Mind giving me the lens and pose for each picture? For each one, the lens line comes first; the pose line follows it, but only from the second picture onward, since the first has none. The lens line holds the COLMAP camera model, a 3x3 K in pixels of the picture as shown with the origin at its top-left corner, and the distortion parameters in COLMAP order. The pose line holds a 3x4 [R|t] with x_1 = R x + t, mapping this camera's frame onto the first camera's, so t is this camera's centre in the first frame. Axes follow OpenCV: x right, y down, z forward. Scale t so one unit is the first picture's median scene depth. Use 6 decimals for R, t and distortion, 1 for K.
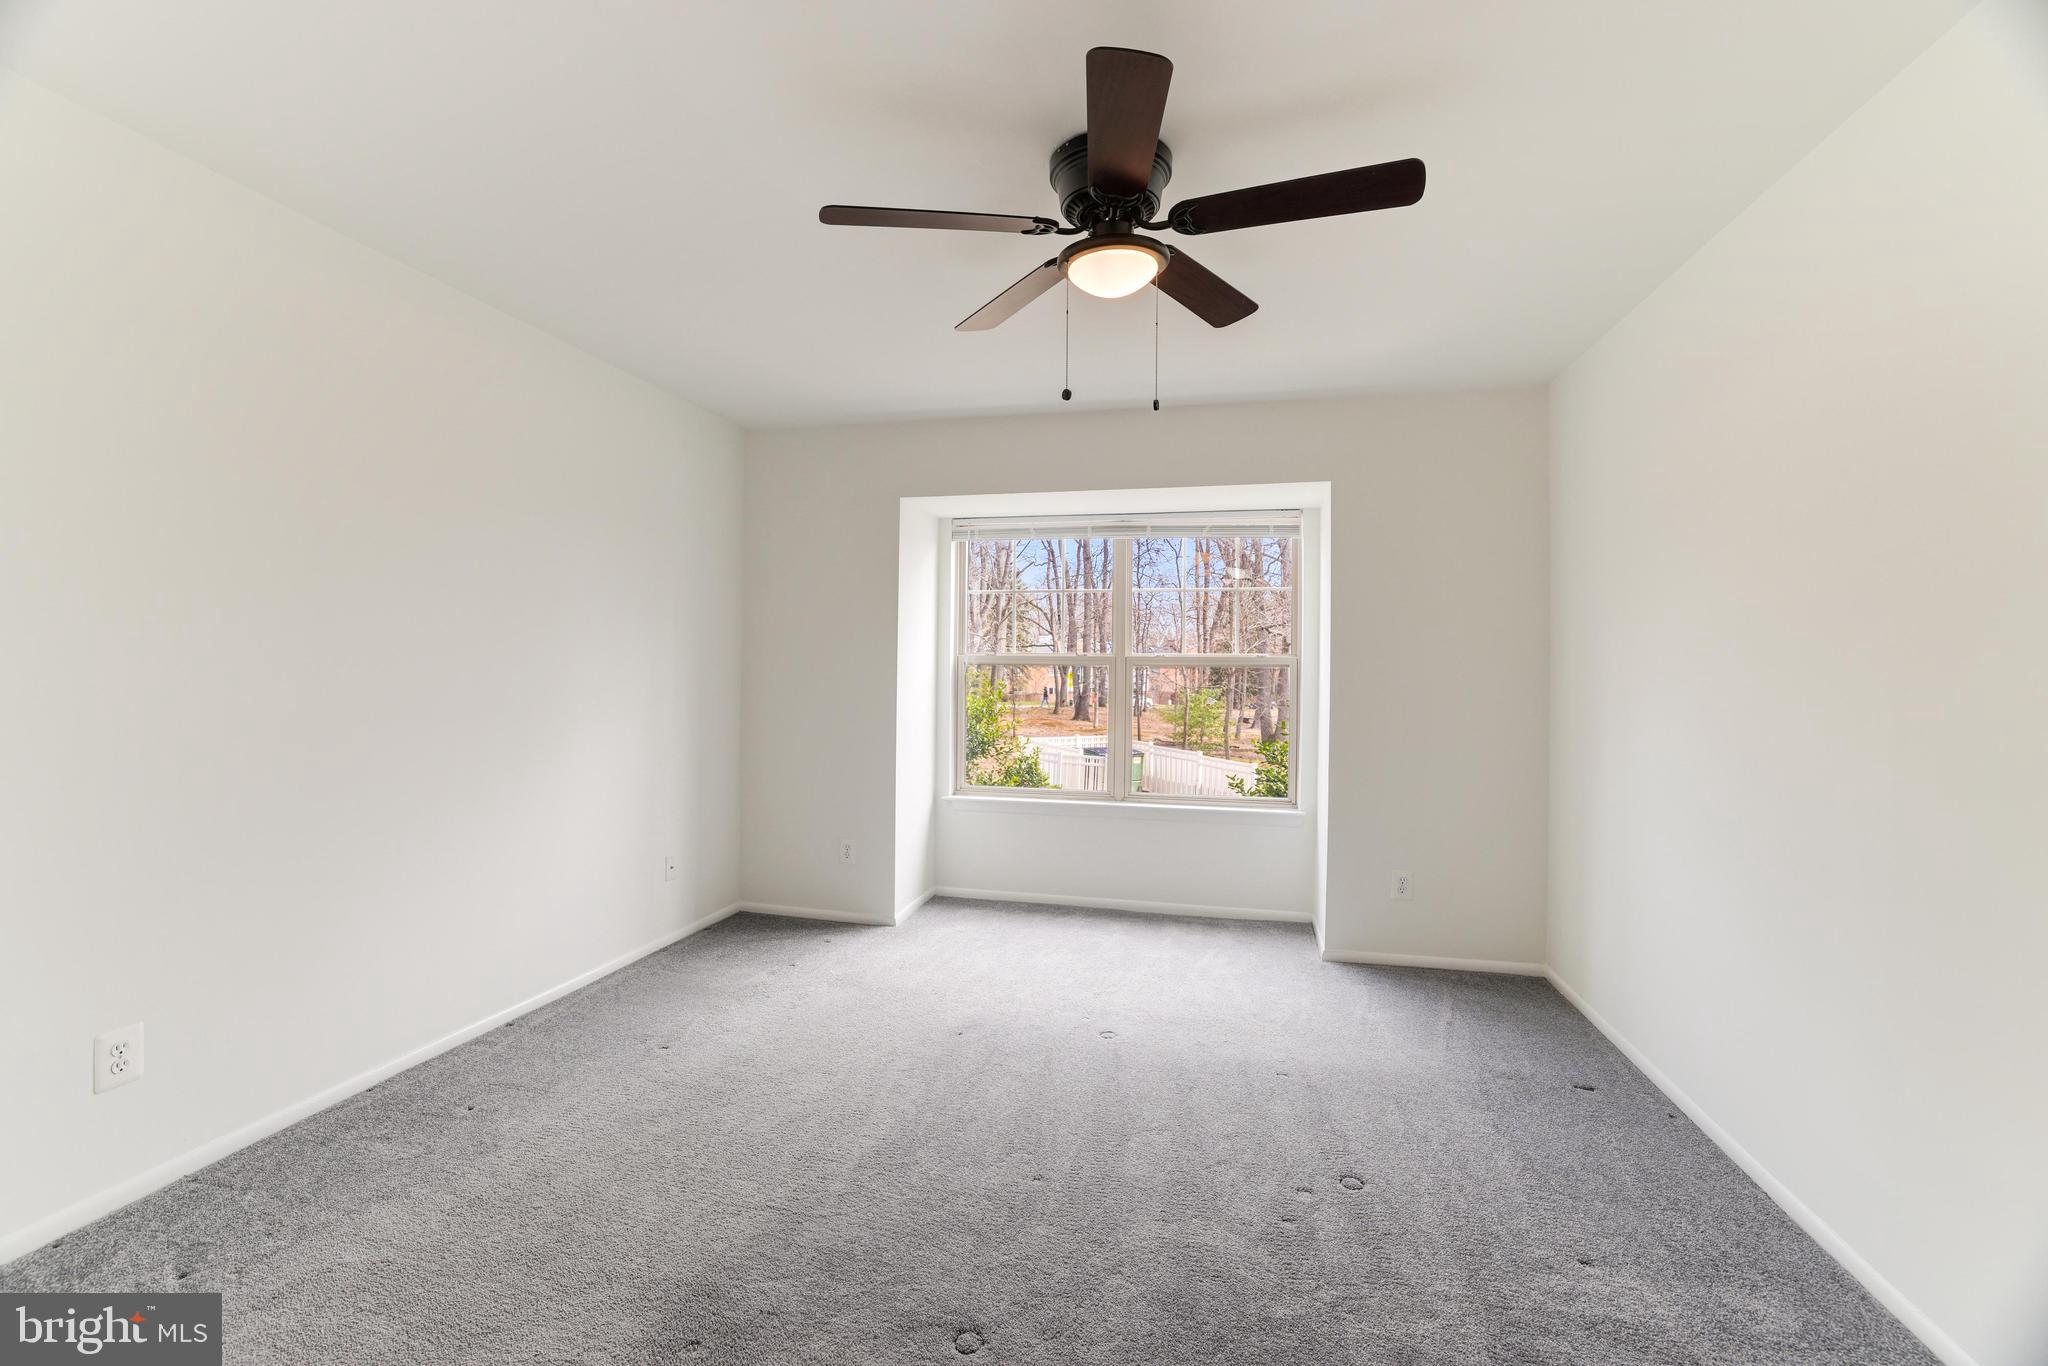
lens RADIAL K [[896.1, 0, 1017.0], [0, 896.1, 675.7], [0, 0, 1]] dist [-0.035619, 0.011296]
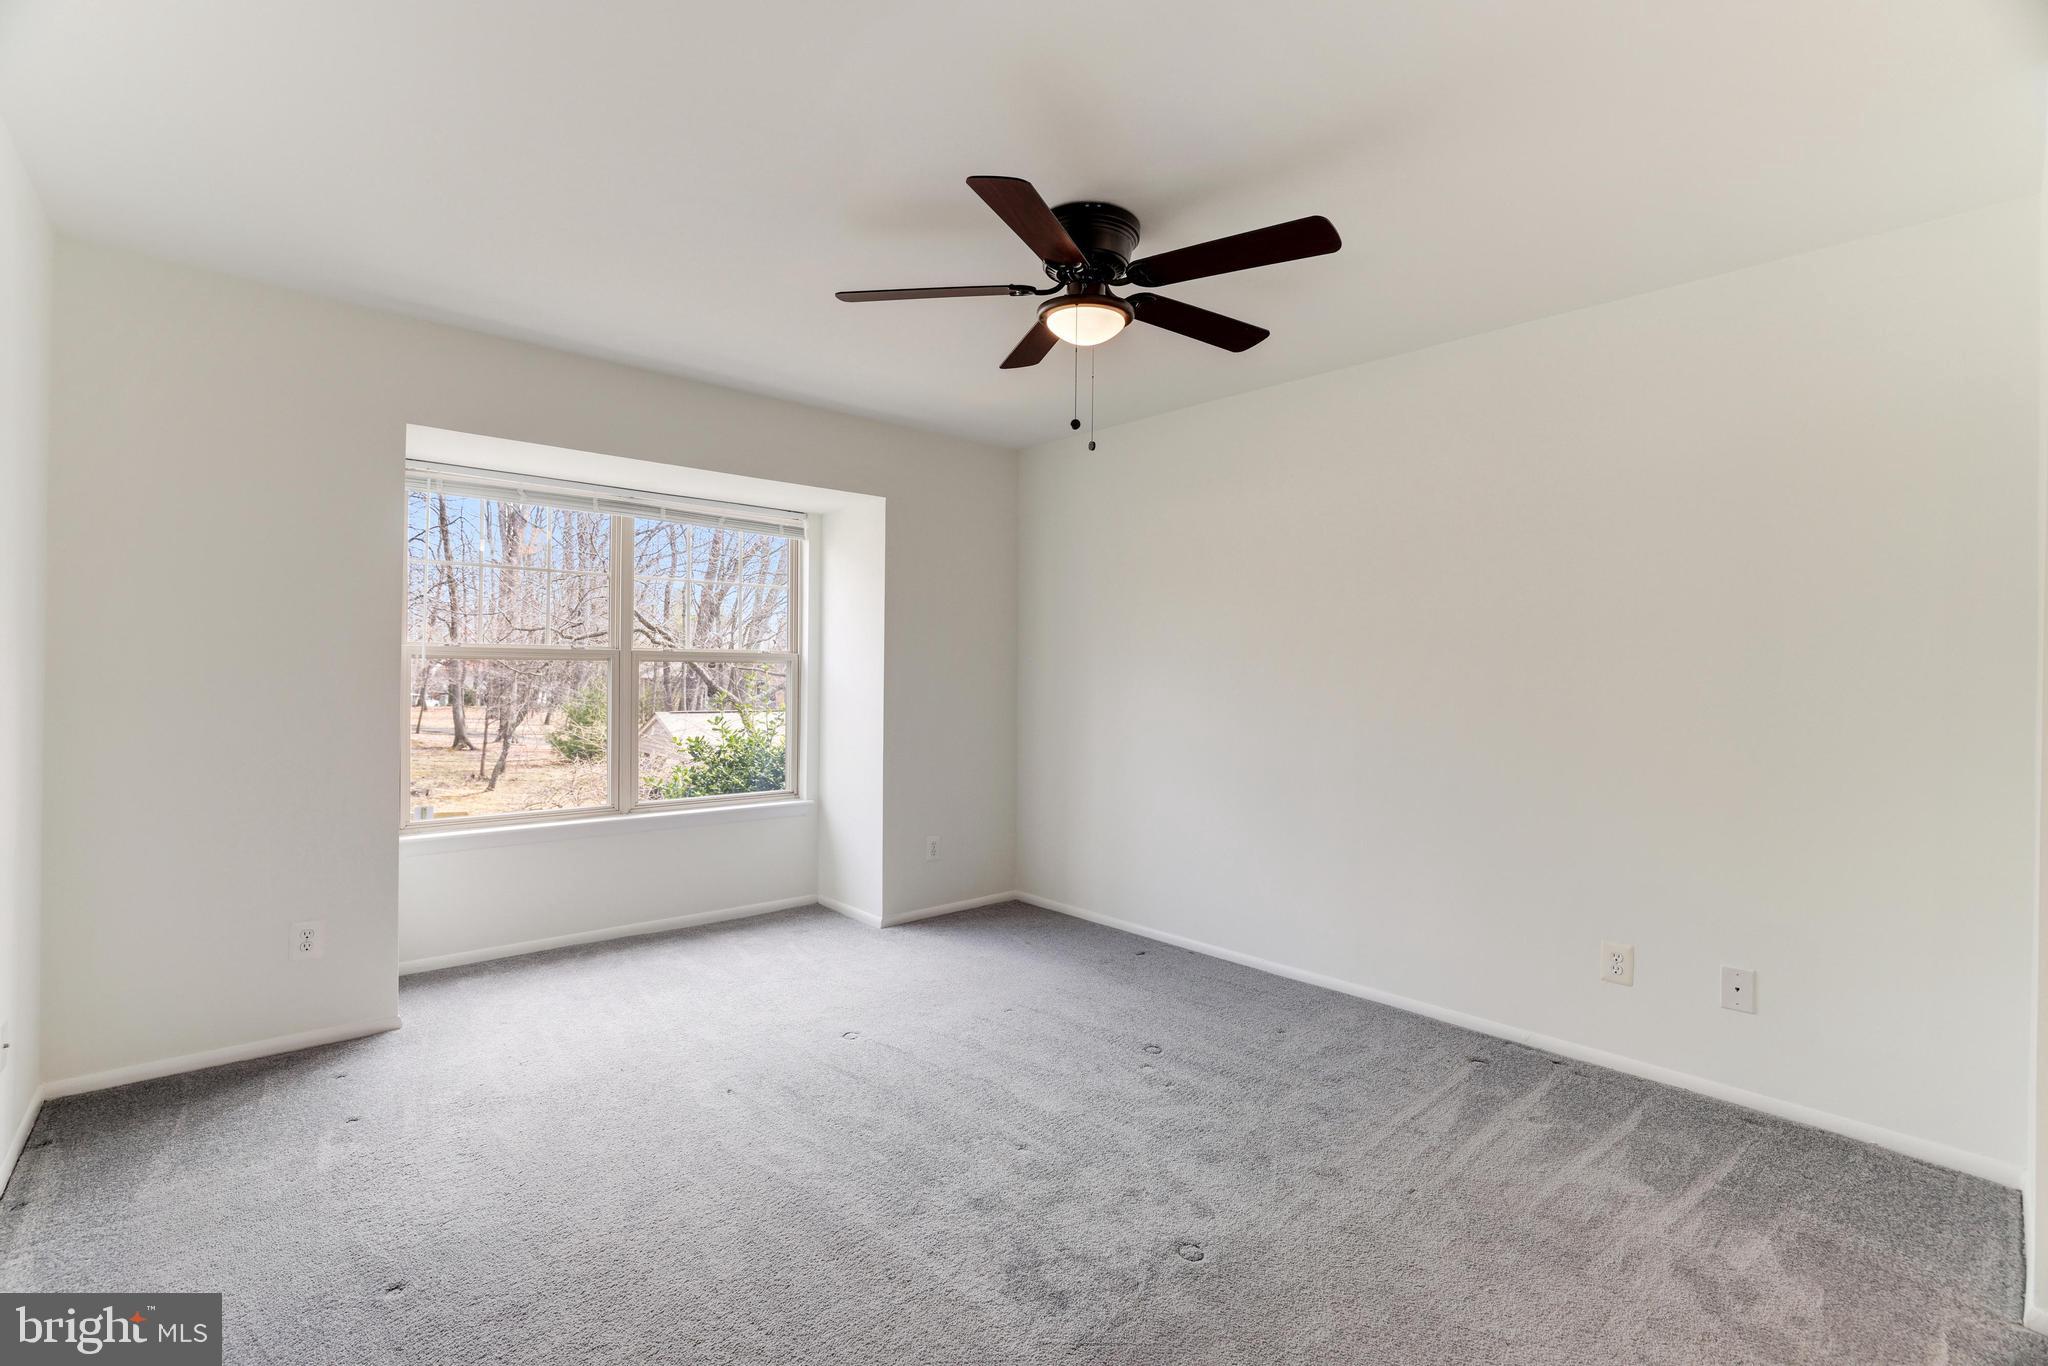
lens RADIAL K [[896.1, 0, 1027.3], [0, 896.1, 669.2], [0, 0, 1]] dist [-0.035619, 0.011296]
pose [[0.564791, -0.002414, 0.825230, -0.455716], [0.000568, 0.999997, 0.002537, -0.005512], [-0.825234, -0.000964, 0.564790, 0.210478]]
